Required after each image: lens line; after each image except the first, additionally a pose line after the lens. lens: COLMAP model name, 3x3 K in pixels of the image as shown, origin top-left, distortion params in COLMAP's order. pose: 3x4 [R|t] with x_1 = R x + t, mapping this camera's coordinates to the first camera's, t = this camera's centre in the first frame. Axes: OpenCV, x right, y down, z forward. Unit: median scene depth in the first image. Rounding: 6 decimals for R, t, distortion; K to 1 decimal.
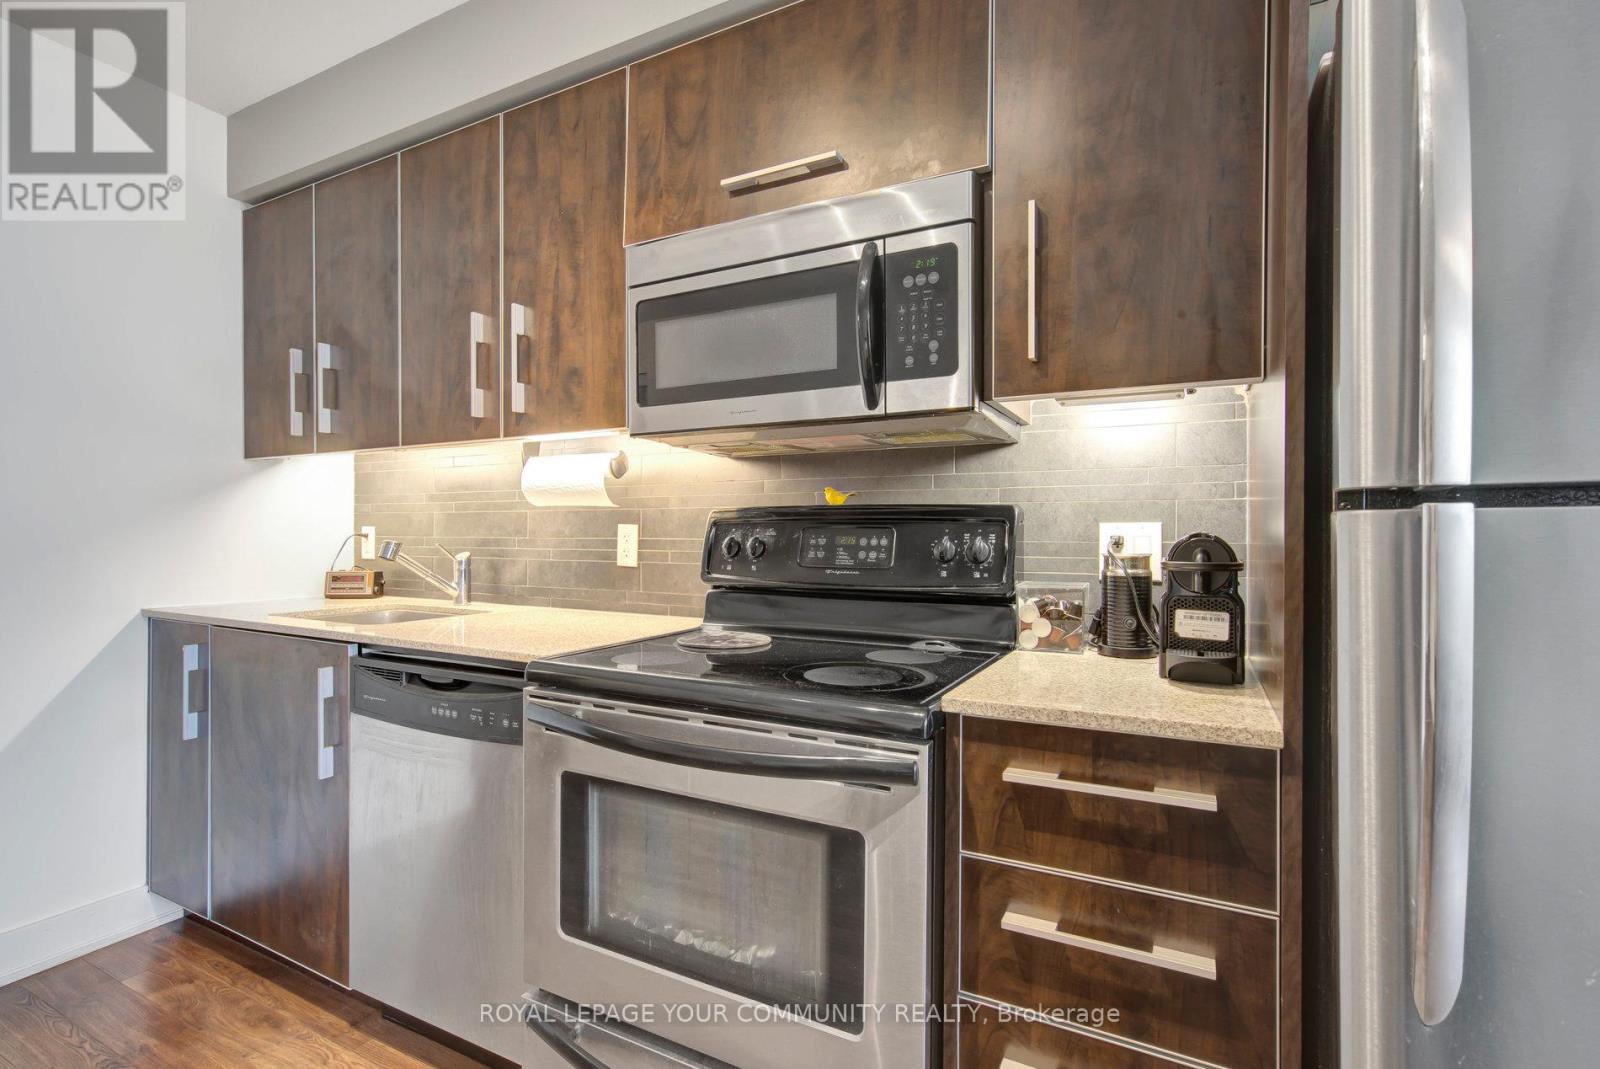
lens RADIAL K [[819.8, 0, 984.7], [0, 819.8, 542.7], [0, 0, 1]] dist [-0.043288, 0.020105]
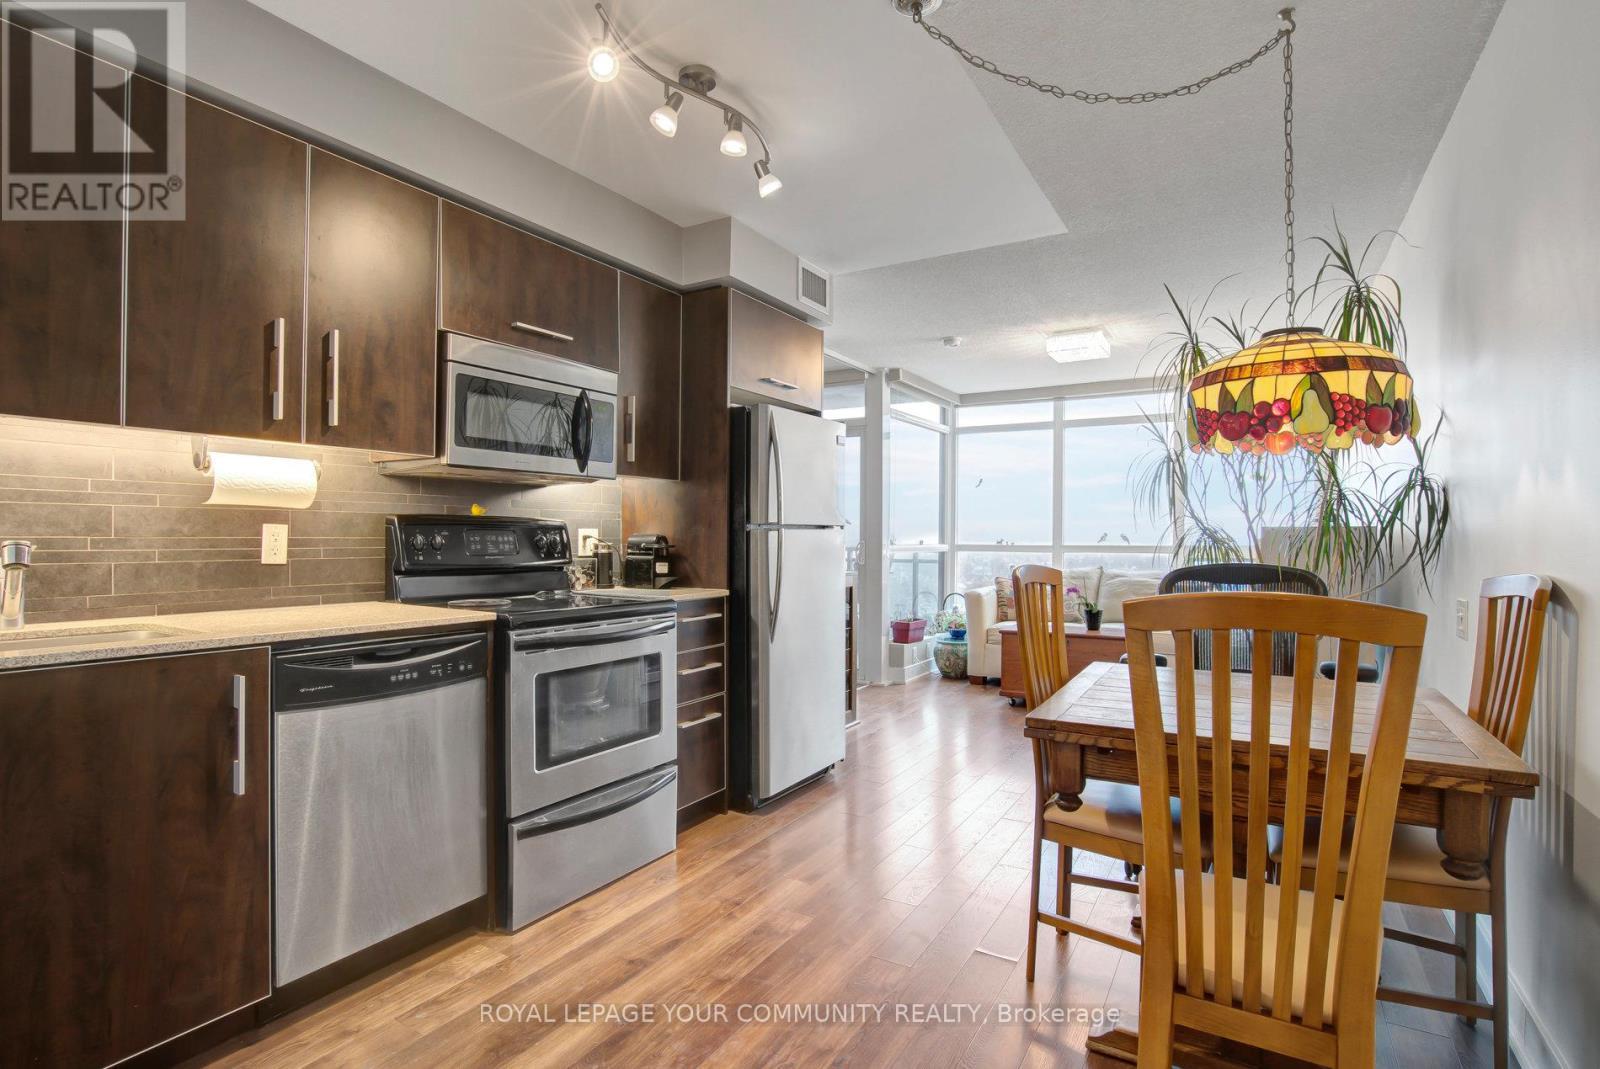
lens RADIAL K [[876.9, 0, 800.0], [0, 876.9, 534.5], [0, 0, 1]] dist [-0.058825, 0.001352]
pose [[0.016782, 0.003787, 0.999852, -1.854465], [0.013387, 0.999902, -0.004011, 0.005388], [-0.999770, 0.013452, 0.016730, 0.344863]]
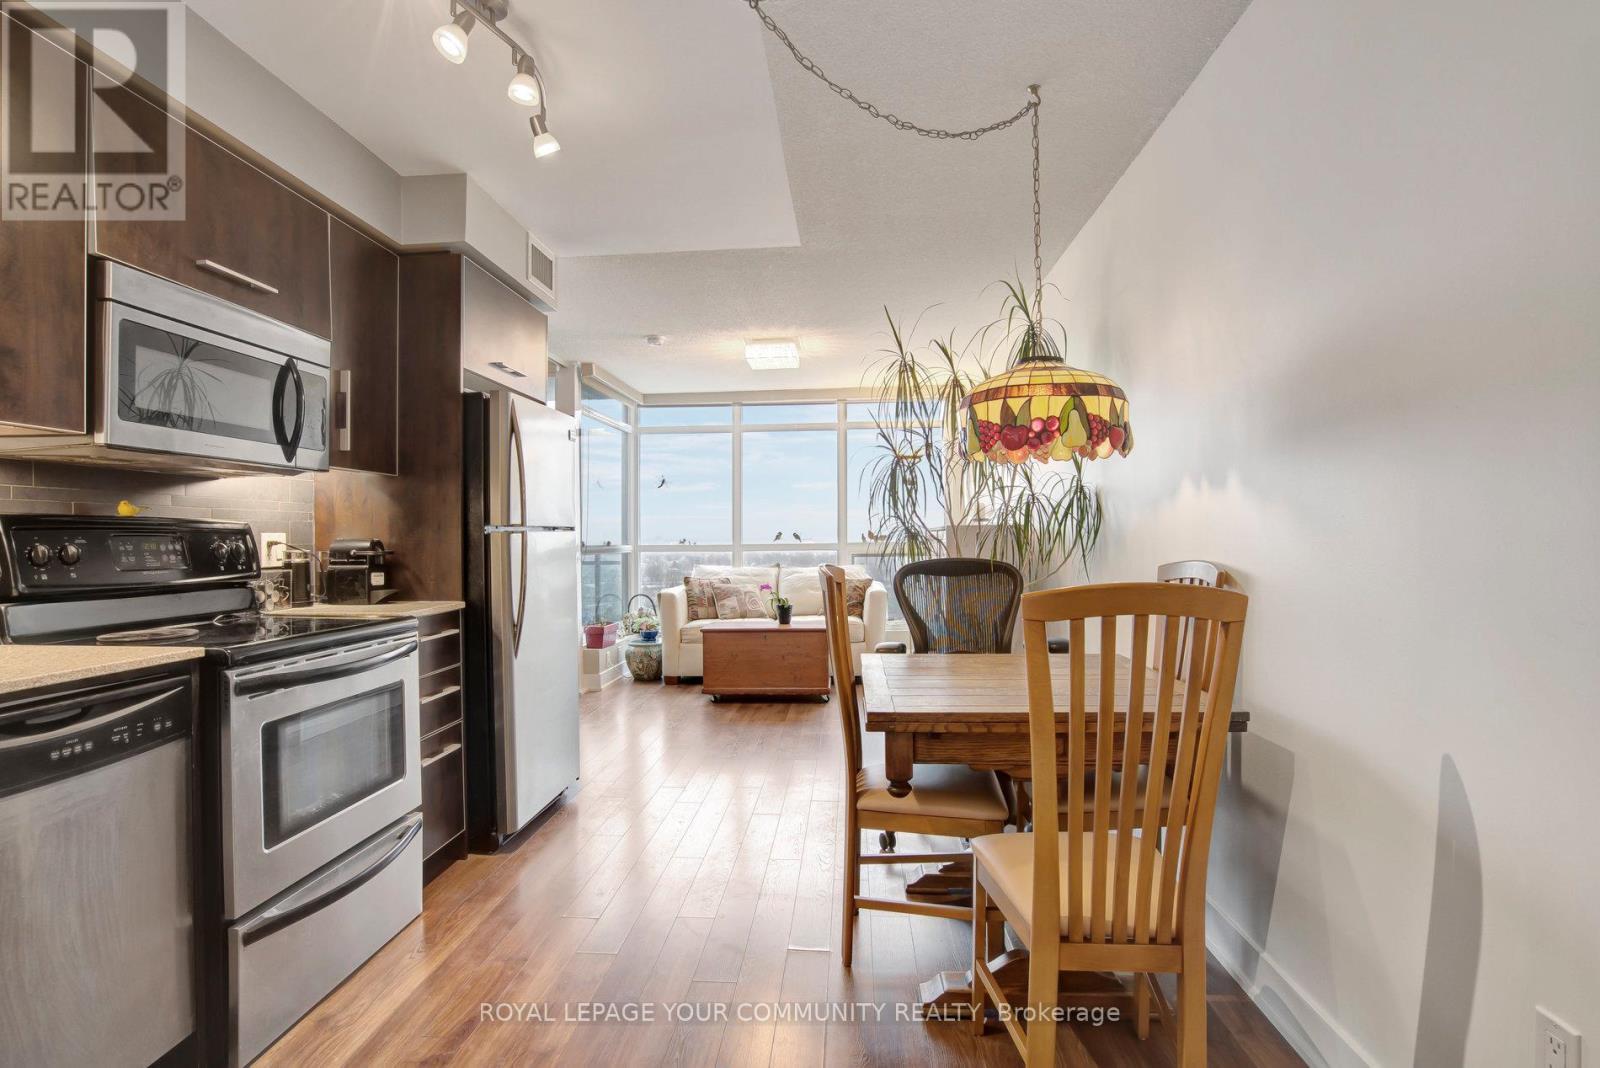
lens RADIAL K [[852.4, 0, 880.6], [0, 852.4, 533.9], [0, 0, 1]] dist [-0.059862, 0.025033]
pose [[-0.475220, 0.006723, 0.879841, -1.718612], [0.023564, 0.999709, 0.005089, -0.002087], [-0.879551, 0.023151, -0.475240, 0.613527]]
